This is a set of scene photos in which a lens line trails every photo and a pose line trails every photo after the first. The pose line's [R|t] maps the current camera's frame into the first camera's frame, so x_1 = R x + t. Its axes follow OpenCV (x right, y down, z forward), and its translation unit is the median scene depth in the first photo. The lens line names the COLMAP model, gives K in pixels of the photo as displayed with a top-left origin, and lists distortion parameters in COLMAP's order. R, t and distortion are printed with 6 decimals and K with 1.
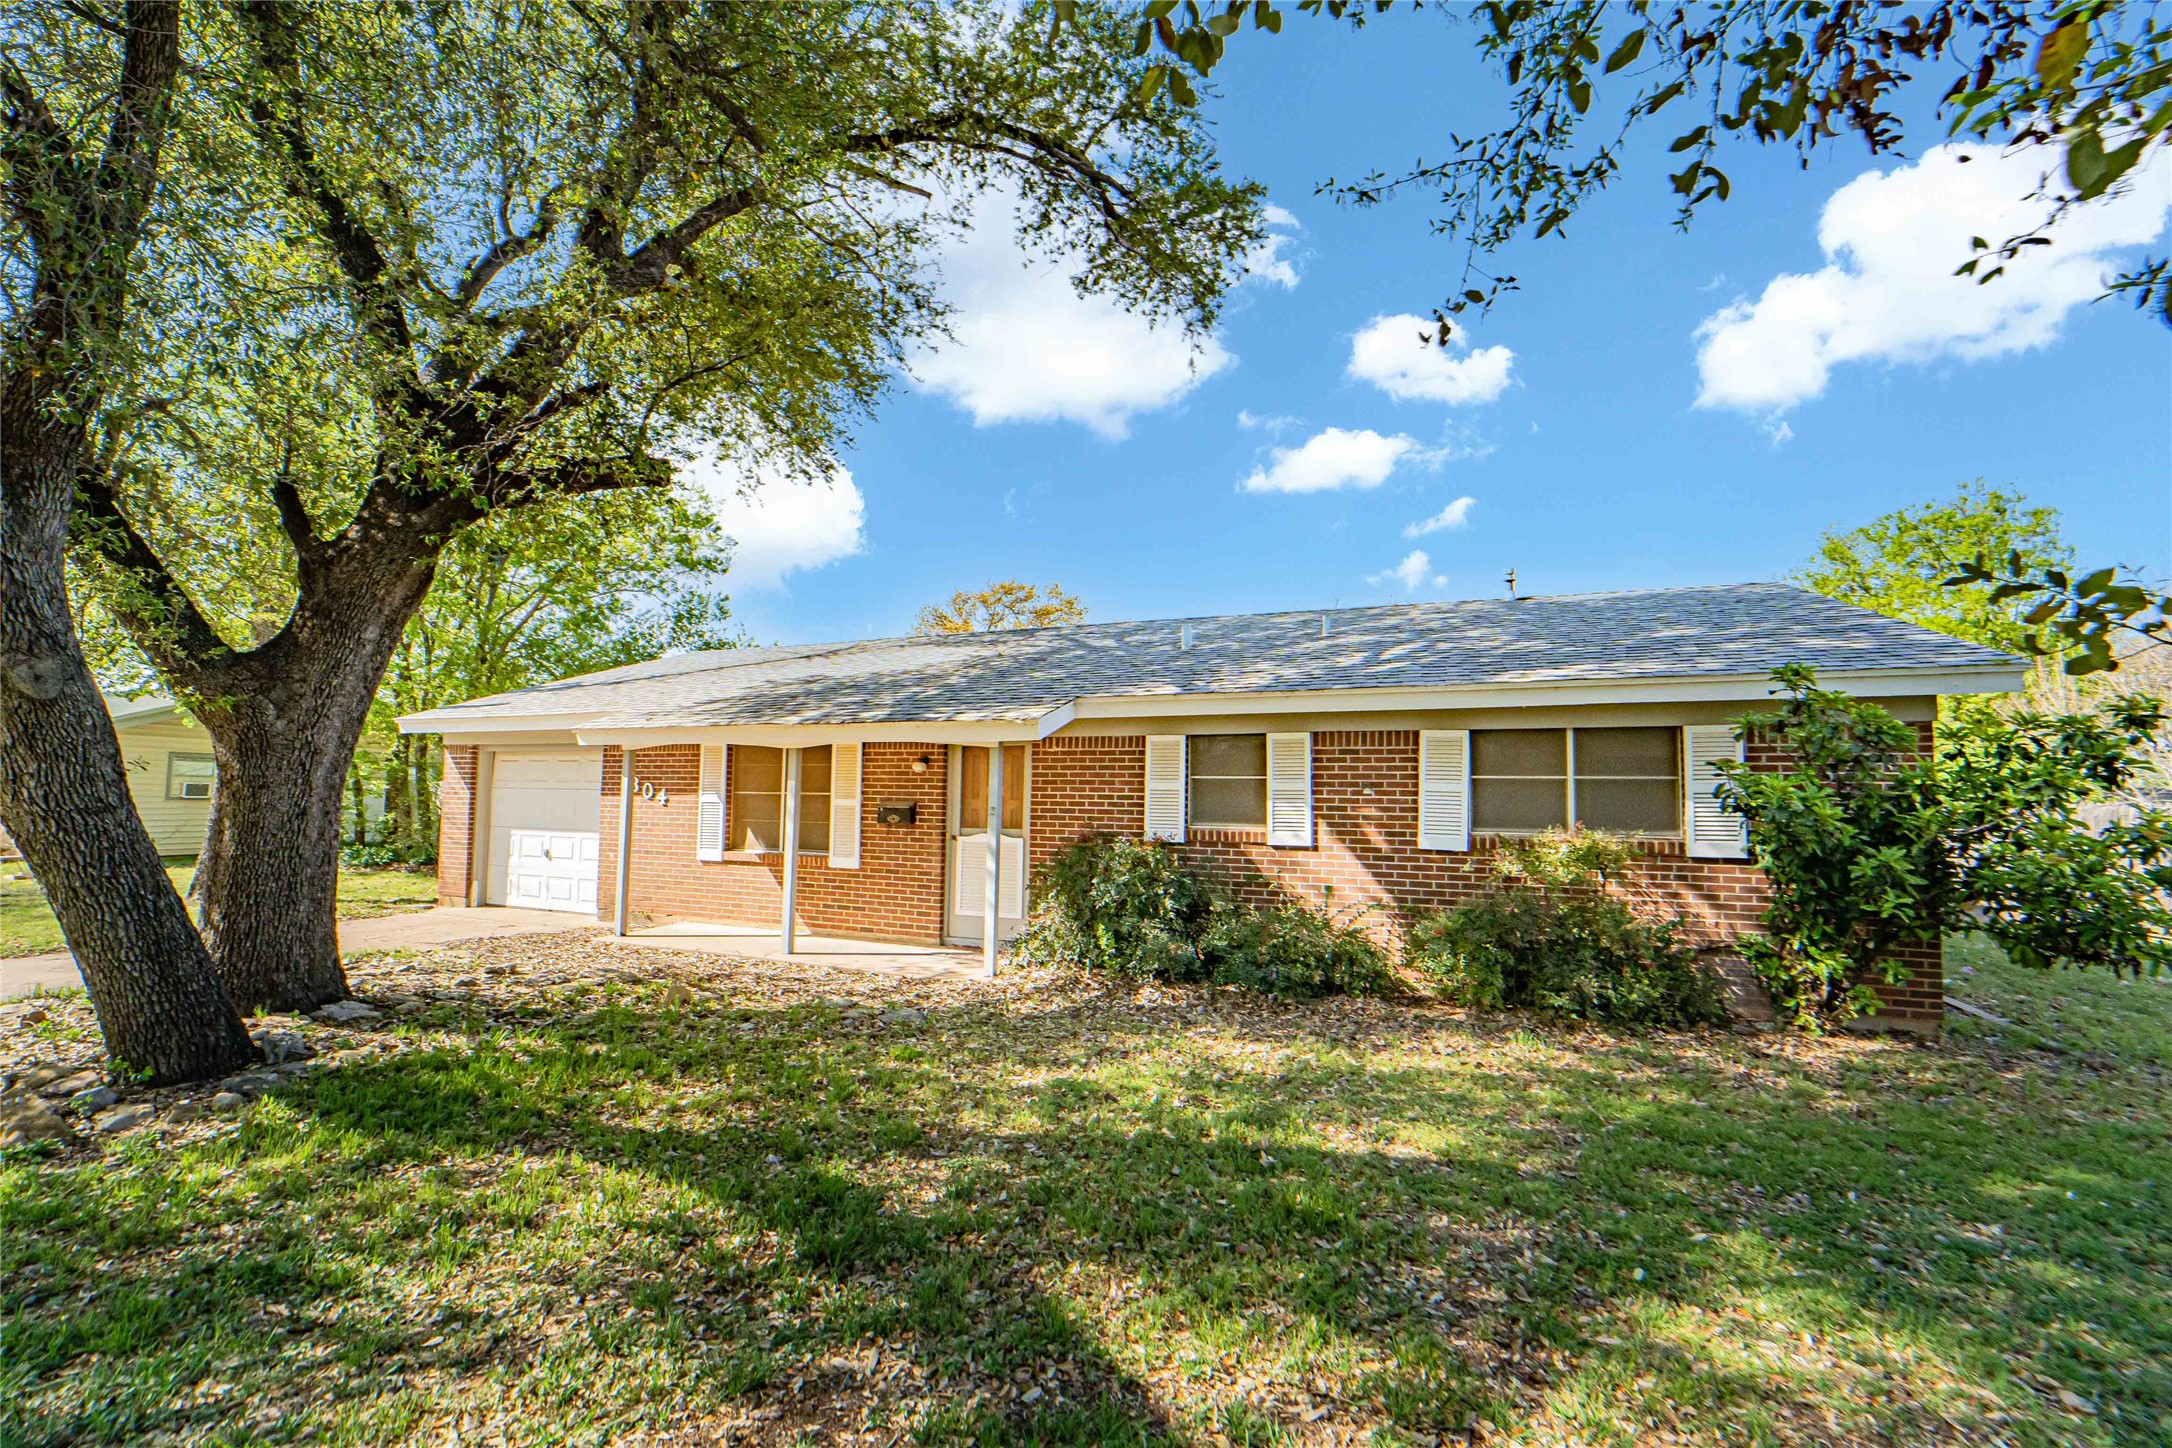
lens RADIAL K [[896.3, 0, 1086.0], [0, 896.3, 724.0], [0, 0, 1]] dist [-0.012490, 0.000051]
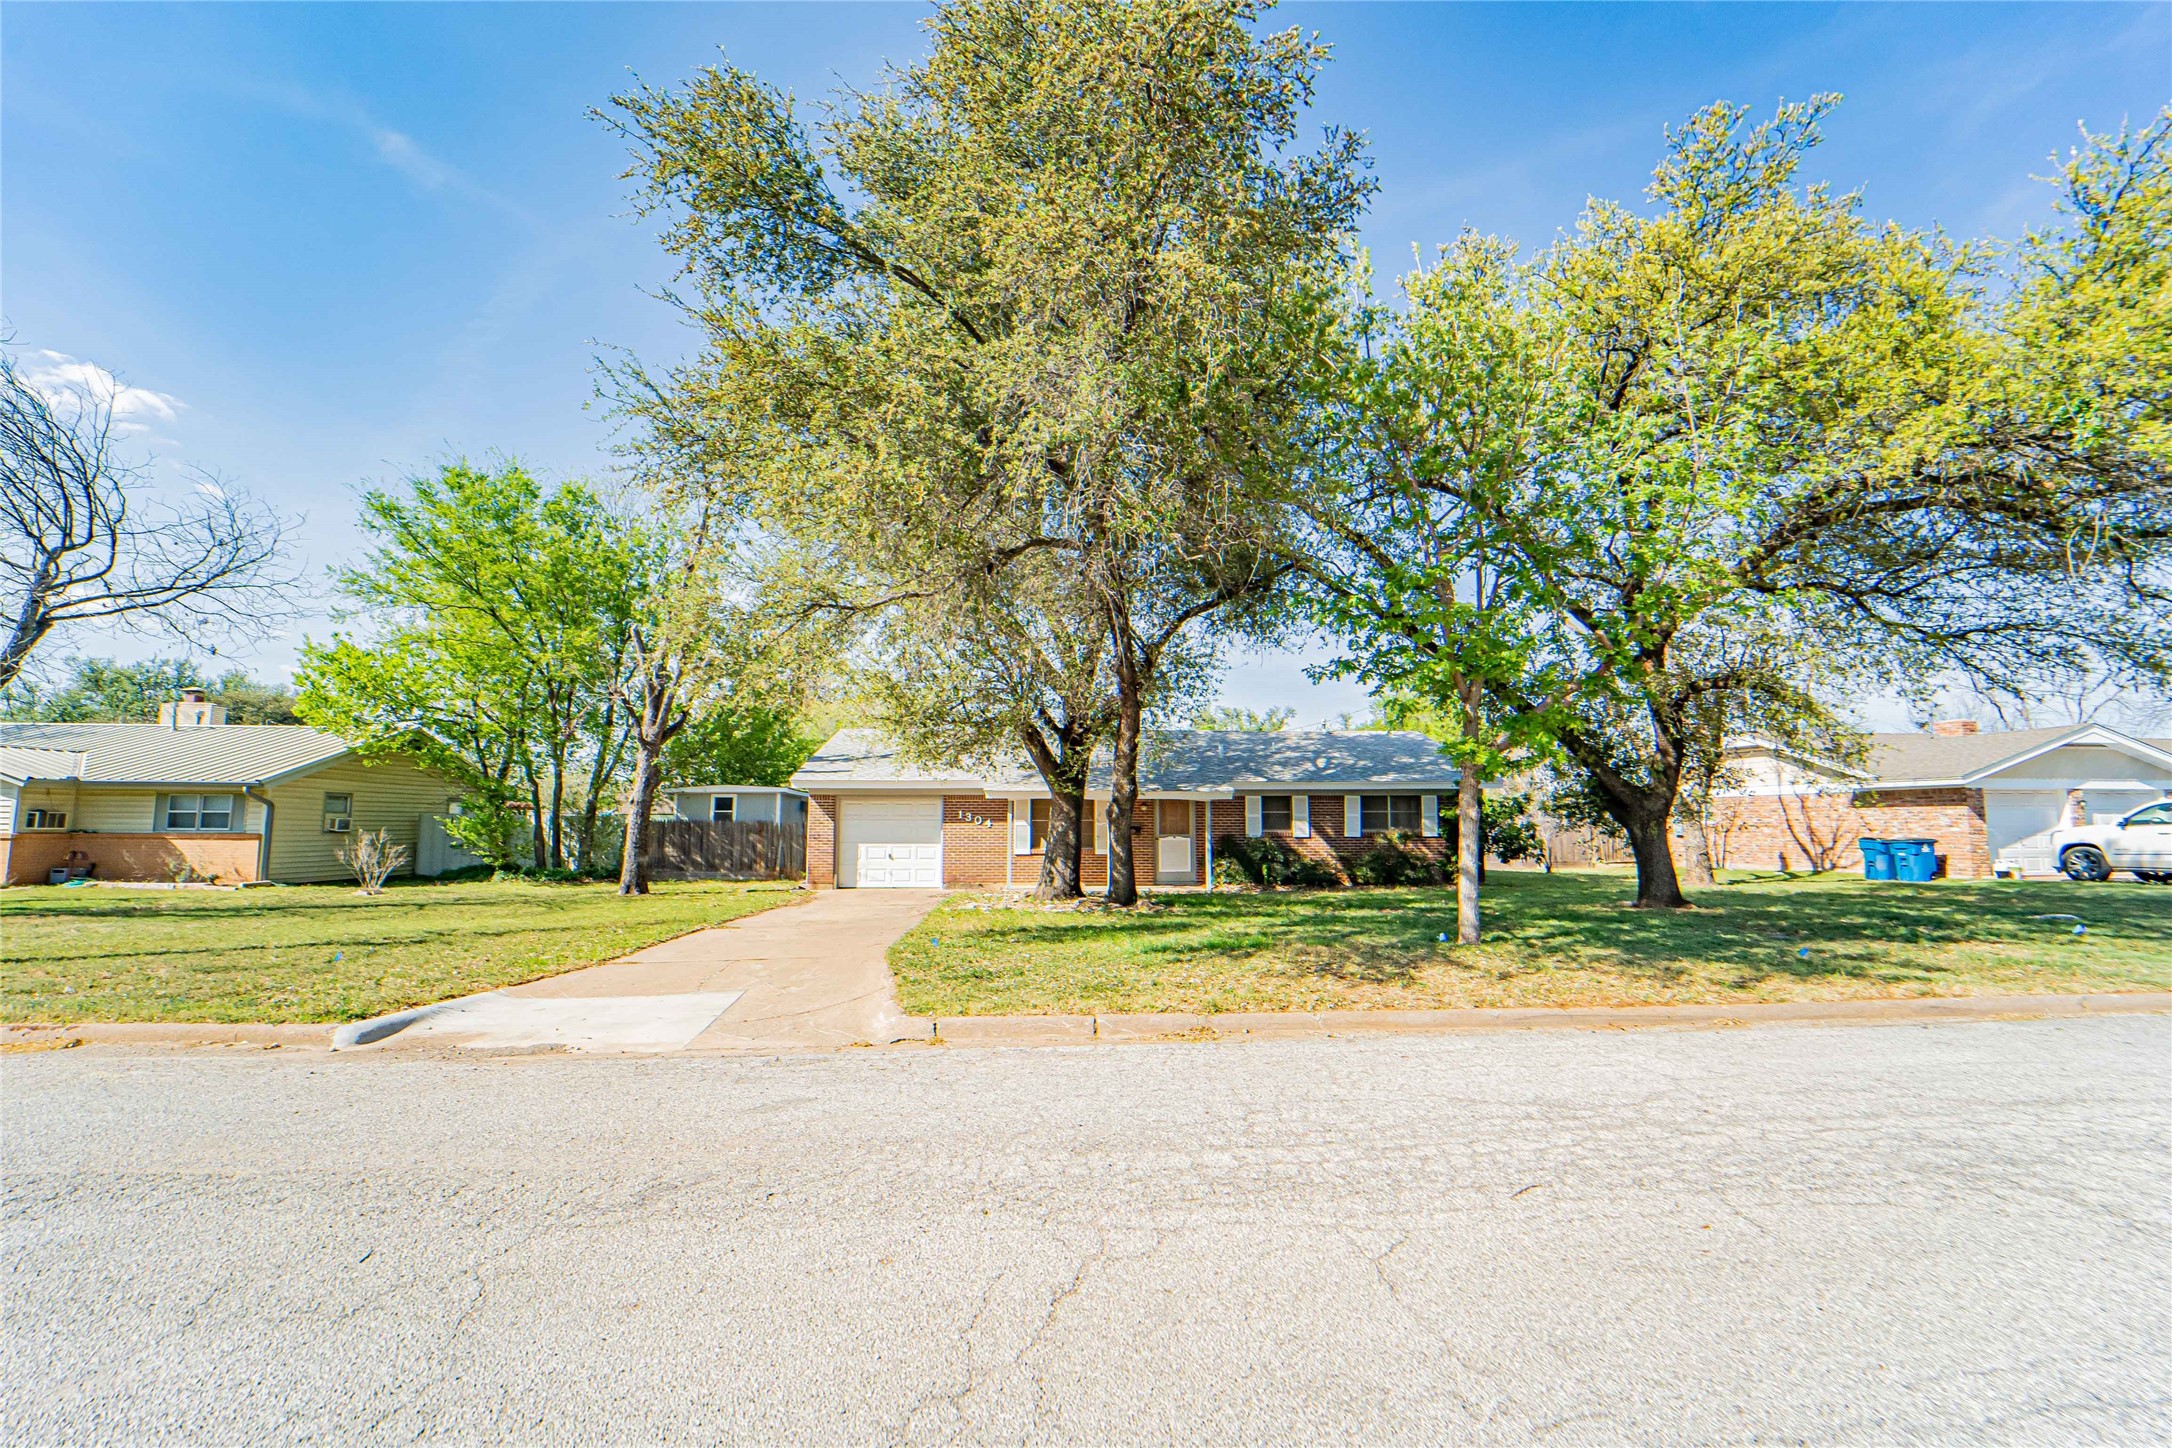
lens RADIAL K [[893.7, 0, 1093.2], [0, 893.7, 747.3], [0, 0, 1]] dist [-0.027295, 0.000317]
pose [[0.904049, 0.025346, 0.426677, -1.448592], [-0.023627, 0.999677, -0.009321, -0.092377], [-0.426776, -0.001654, 0.904356, -1.131646]]
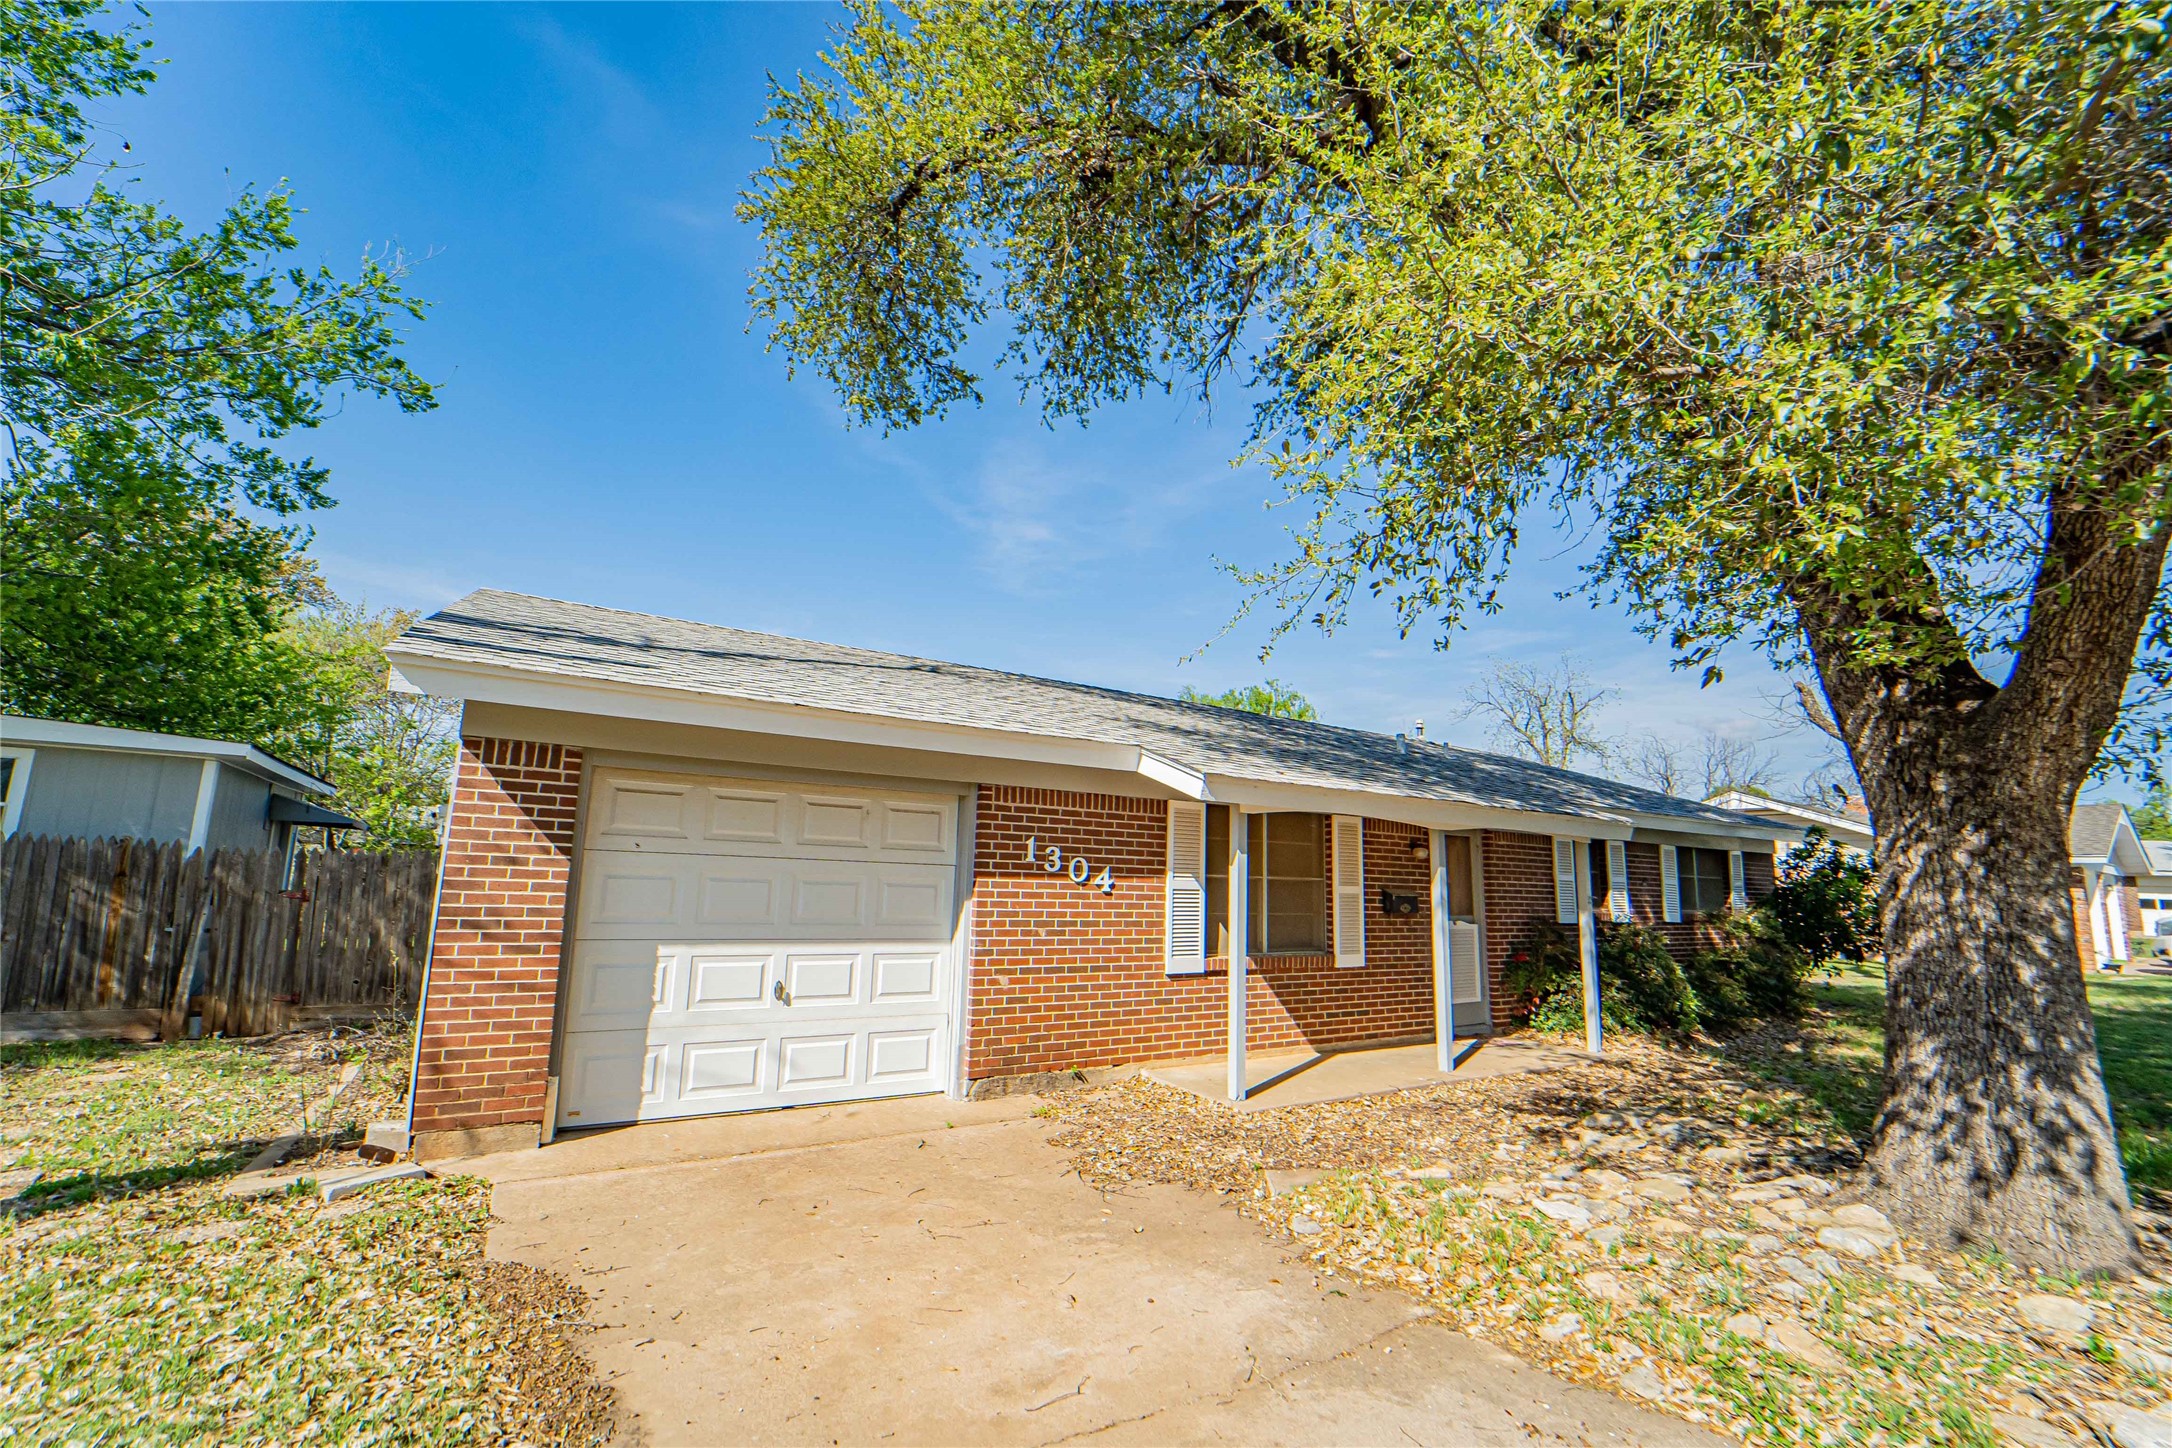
lens RADIAL K [[896.3, 0, 1086.0], [0, 896.3, 724.0], [0, 0, 1]] dist [-0.012490, 0.000051]
pose [[0.587010, 0.146430, 0.796227, -1.332242], [-0.087533, 0.989221, -0.117389, 0.062653], [-0.804834, -0.000788, 0.593500, 0.821838]]
